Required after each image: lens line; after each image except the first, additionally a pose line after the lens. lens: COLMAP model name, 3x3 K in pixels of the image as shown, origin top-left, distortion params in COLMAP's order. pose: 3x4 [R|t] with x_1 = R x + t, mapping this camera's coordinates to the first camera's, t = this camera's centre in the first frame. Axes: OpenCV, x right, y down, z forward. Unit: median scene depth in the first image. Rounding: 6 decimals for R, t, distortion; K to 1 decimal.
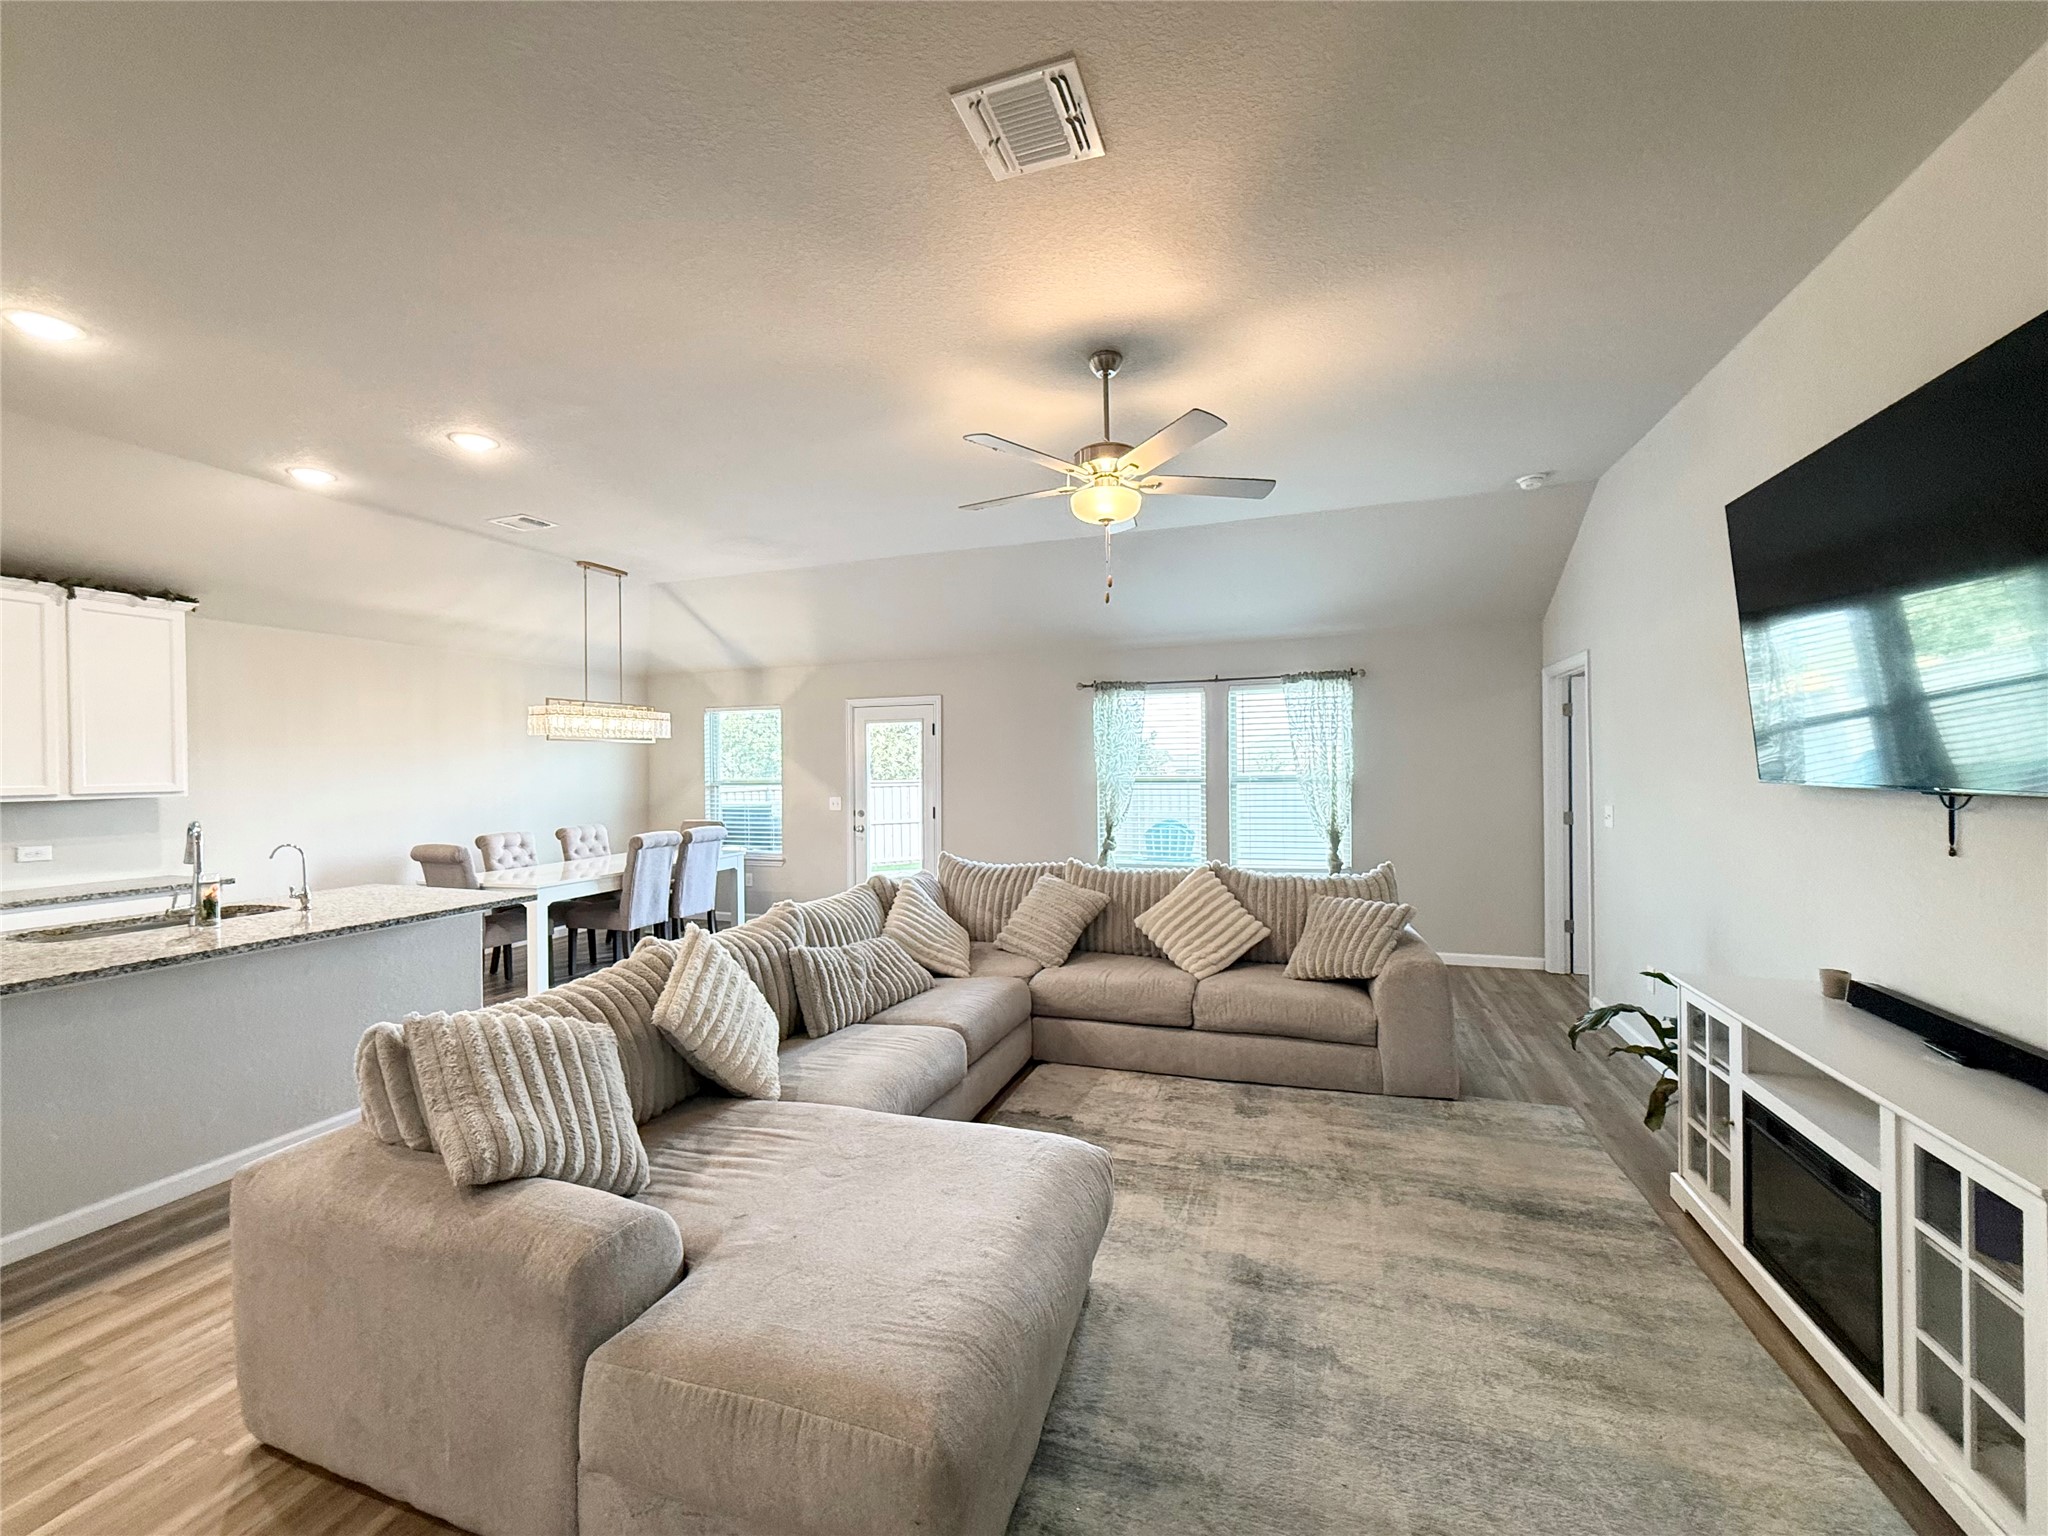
lens RADIAL K [[819.1, 0, 1025.2], [0, 819.1, 771.4], [0, 0, 1]] dist [-0.001327, 0.000684]
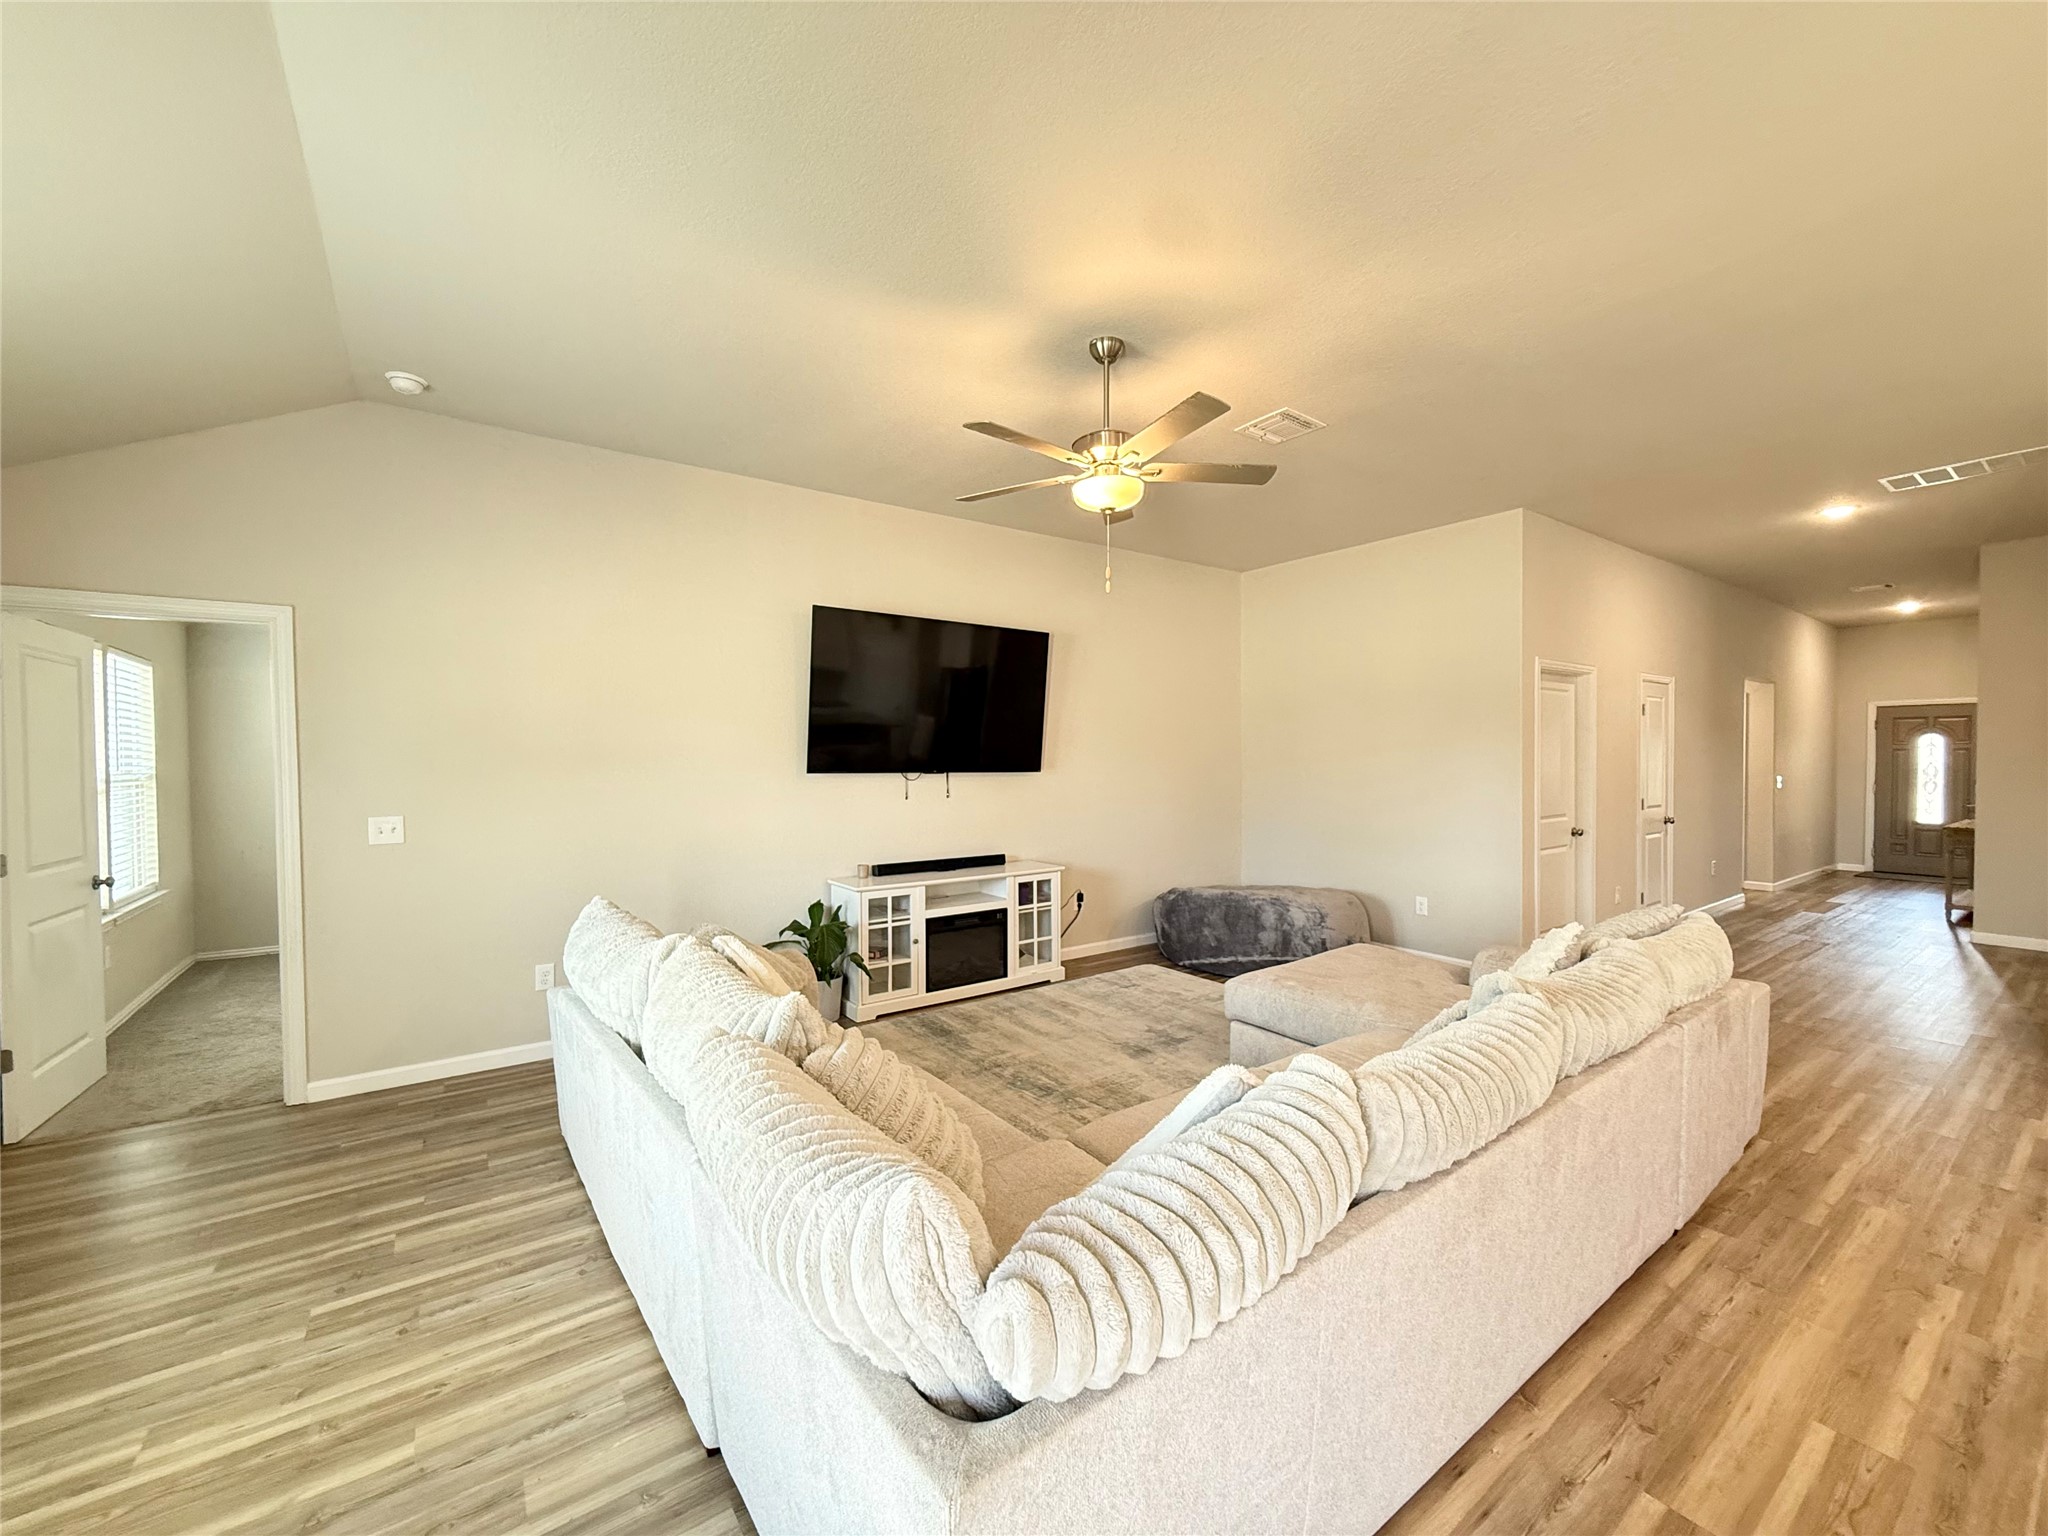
lens RADIAL K [[819.1, 0, 1023.8], [0, 819.1, 767.1], [0, 0, 1]] dist [-0.001327, 0.000684]
pose [[-0.817900, 0.008453, 0.575298, -0.197575], [0.015565, 0.999851, 0.007438, -0.002396], [-0.575150, 0.015038, -0.817910, 0.957912]]
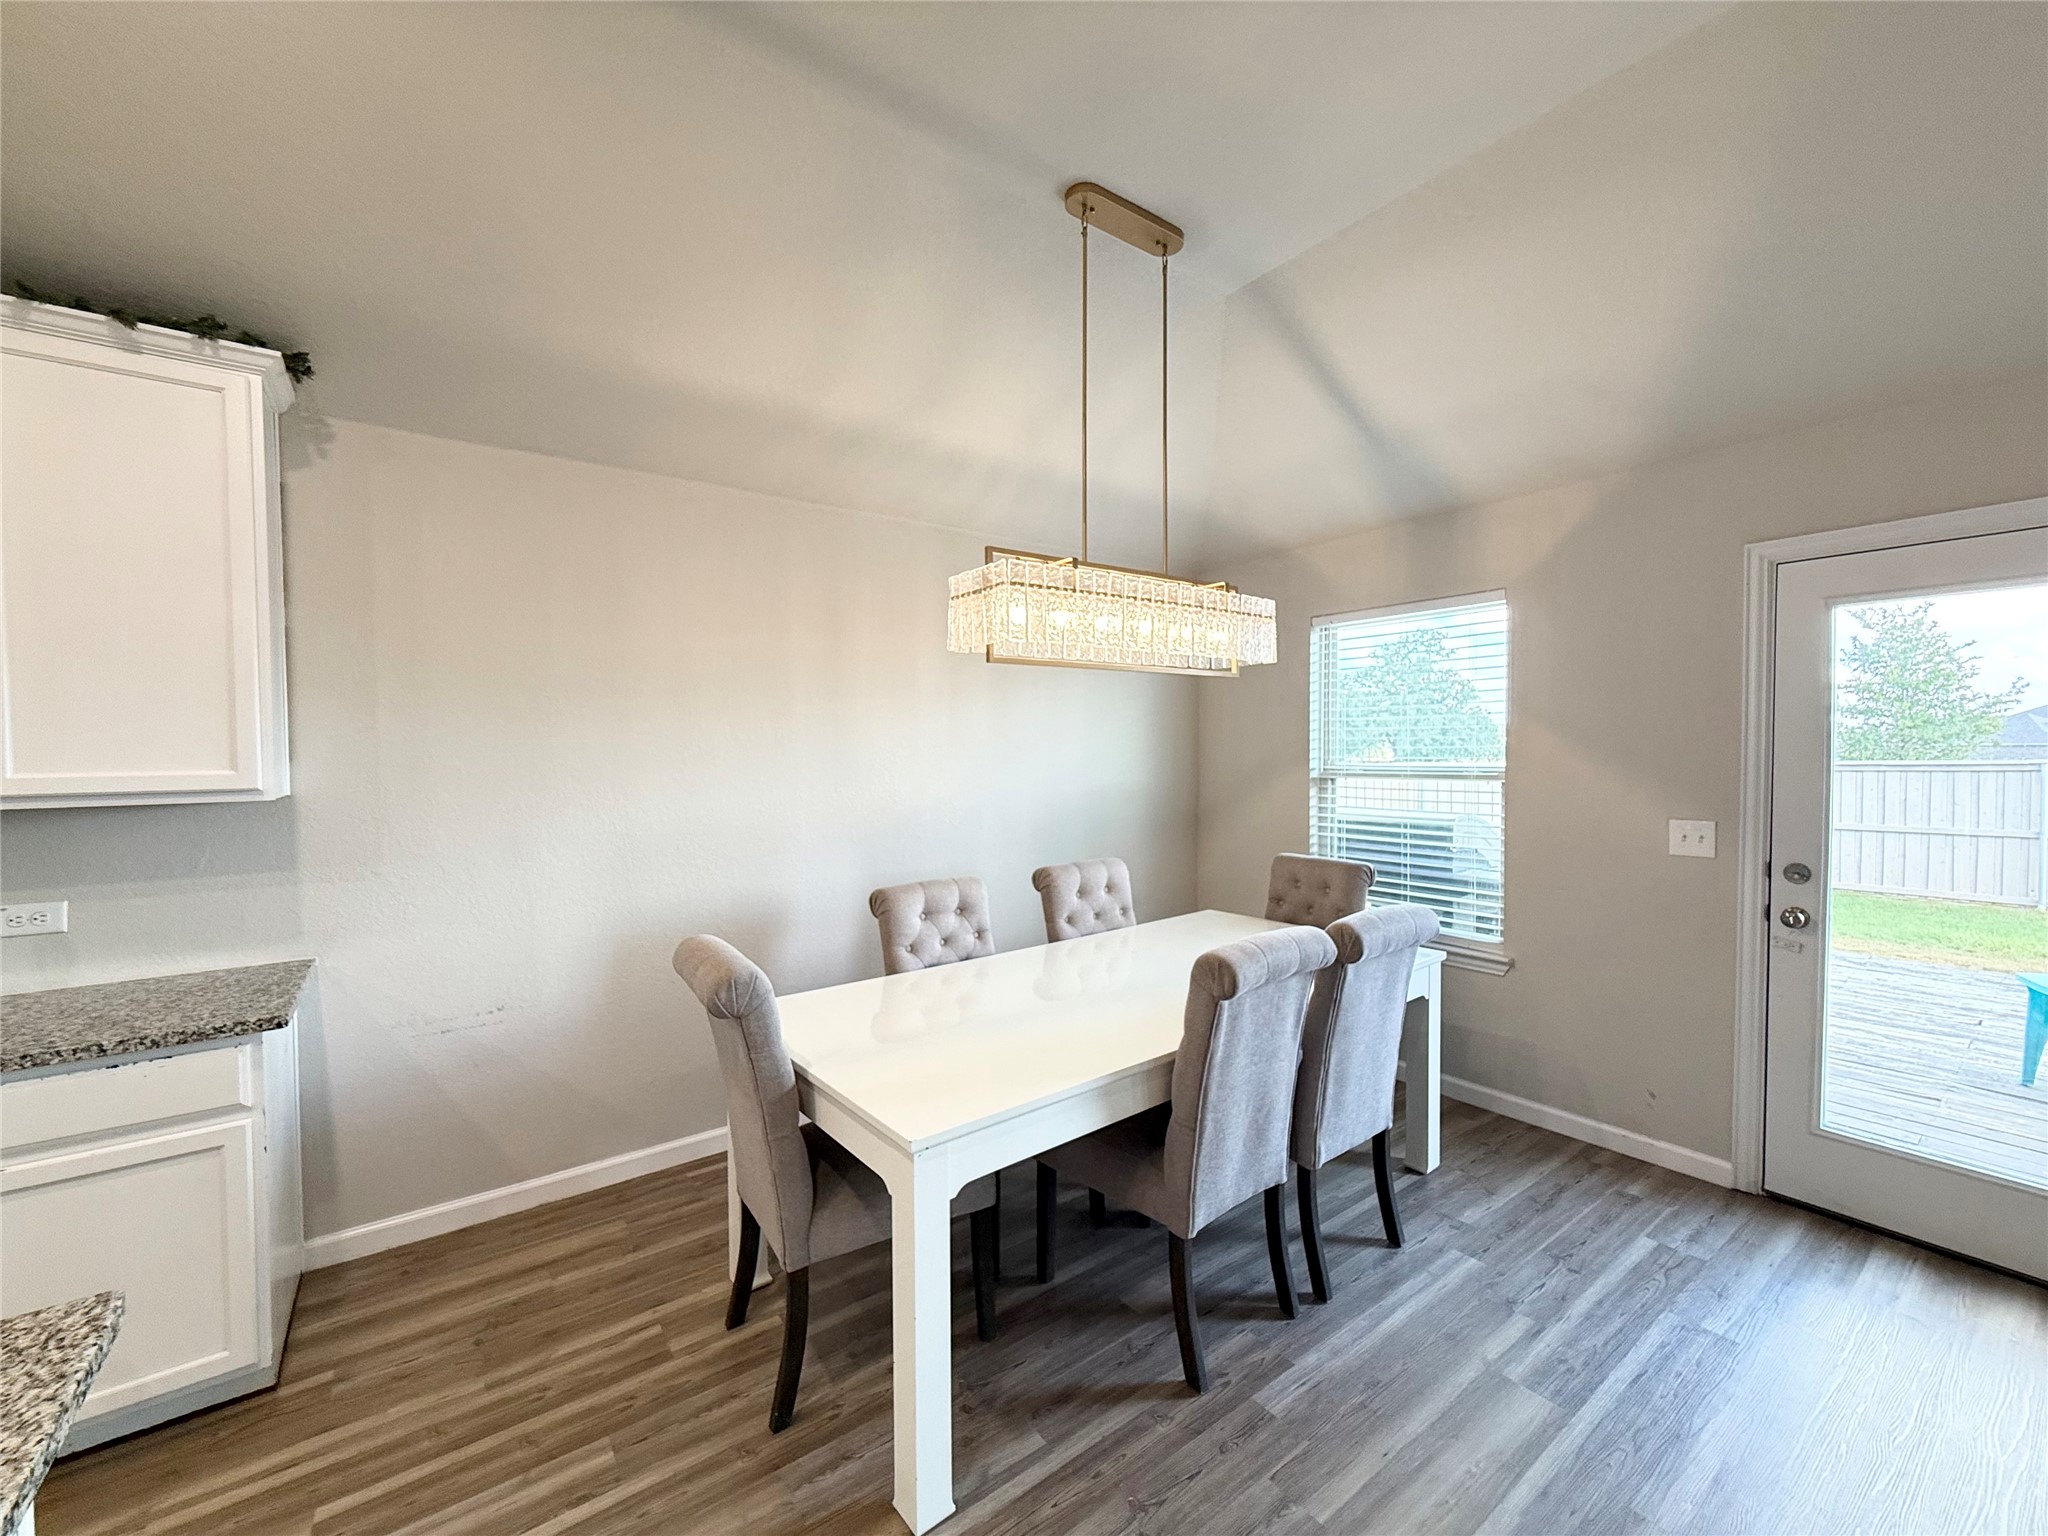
lens RADIAL K [[819.1, 0, 1021.5], [0, 819.1, 773.4], [0, 0, 1]] dist [-0.001327, 0.000684]
pose [[0.825016, 0.020401, -0.564741, -0.339386], [-0.003985, 0.999533, 0.030287, 0.001057], [0.565096, -0.022737, 0.824712, 0.659469]]
